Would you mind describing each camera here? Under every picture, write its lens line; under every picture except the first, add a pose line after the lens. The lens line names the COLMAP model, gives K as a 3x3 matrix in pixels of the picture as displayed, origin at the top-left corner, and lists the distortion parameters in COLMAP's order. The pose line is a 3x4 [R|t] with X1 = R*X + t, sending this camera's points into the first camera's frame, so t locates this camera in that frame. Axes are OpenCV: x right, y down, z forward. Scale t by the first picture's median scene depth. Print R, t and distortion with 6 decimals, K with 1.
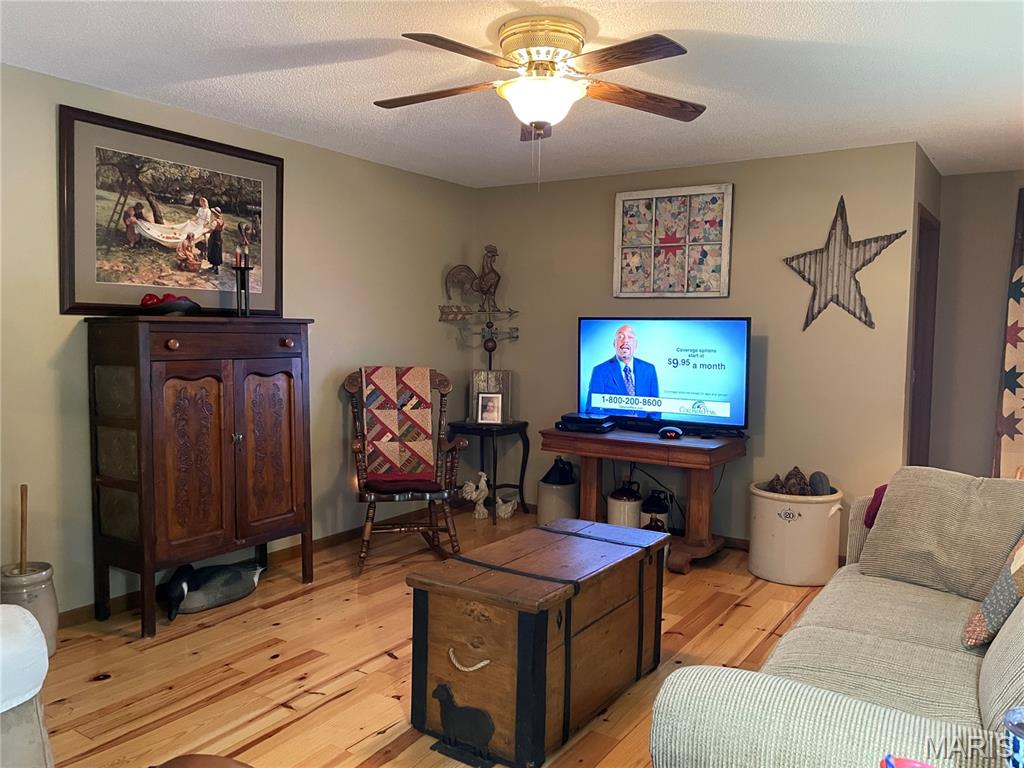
lens RADIAL K [[775.7, 0, 516.1], [0, 775.7, 376.3], [0, 0, 1]] dist [0.070326, -0.077753]
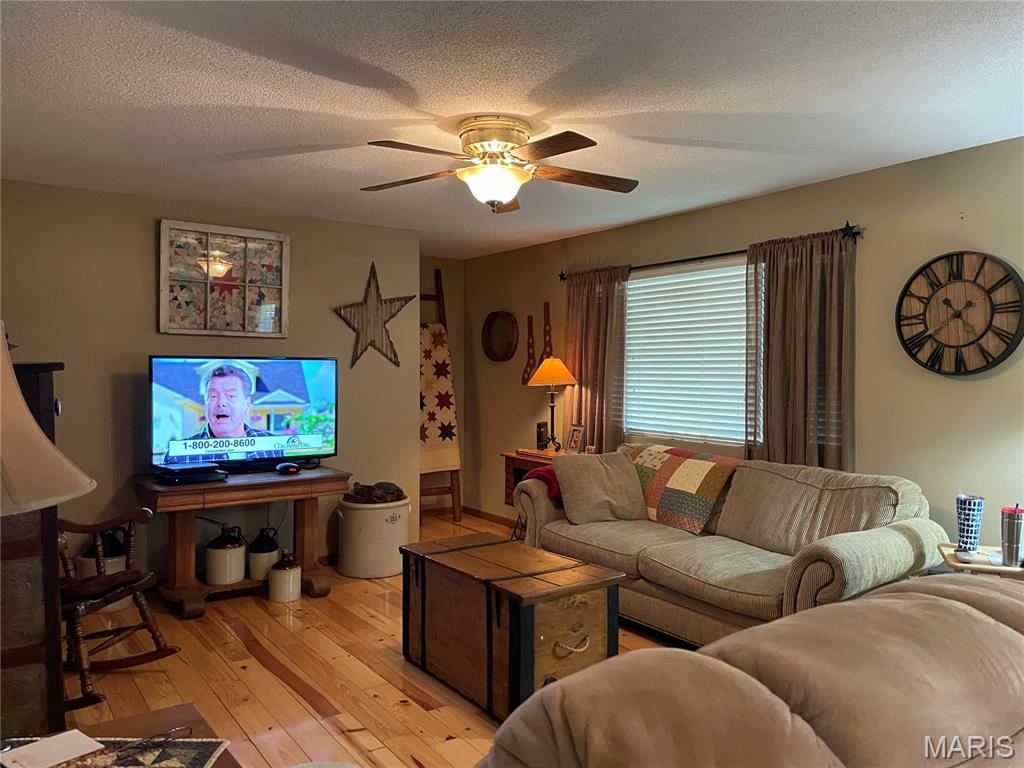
lens RADIAL K [[775.7, 0, 515.5], [0, 775.7, 389.2], [0, 0, 1]] dist [0.070326, -0.077753]
pose [[0.370842, -0.035917, 0.928001, -0.618985], [0.056077, 0.998295, 0.016229, -0.031128], [-0.927001, 0.046022, 0.372224, 0.310183]]
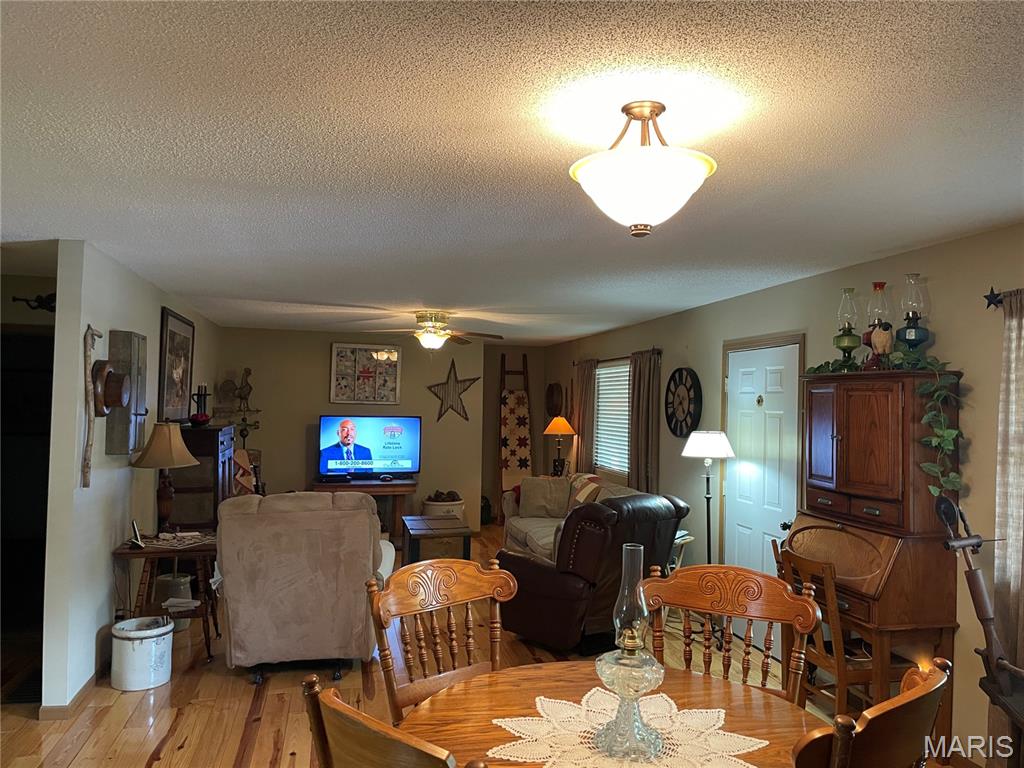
lens RADIAL K [[775.7, 0, 516.7], [0, 775.7, 382.9], [0, 0, 1]] dist [0.070326, -0.077753]
pose [[0.690297, 0.015613, 0.723358, -0.900325], [0.037176, 0.997681, -0.057012, -0.036101], [-0.722571, 0.066246, 0.688116, -0.508624]]
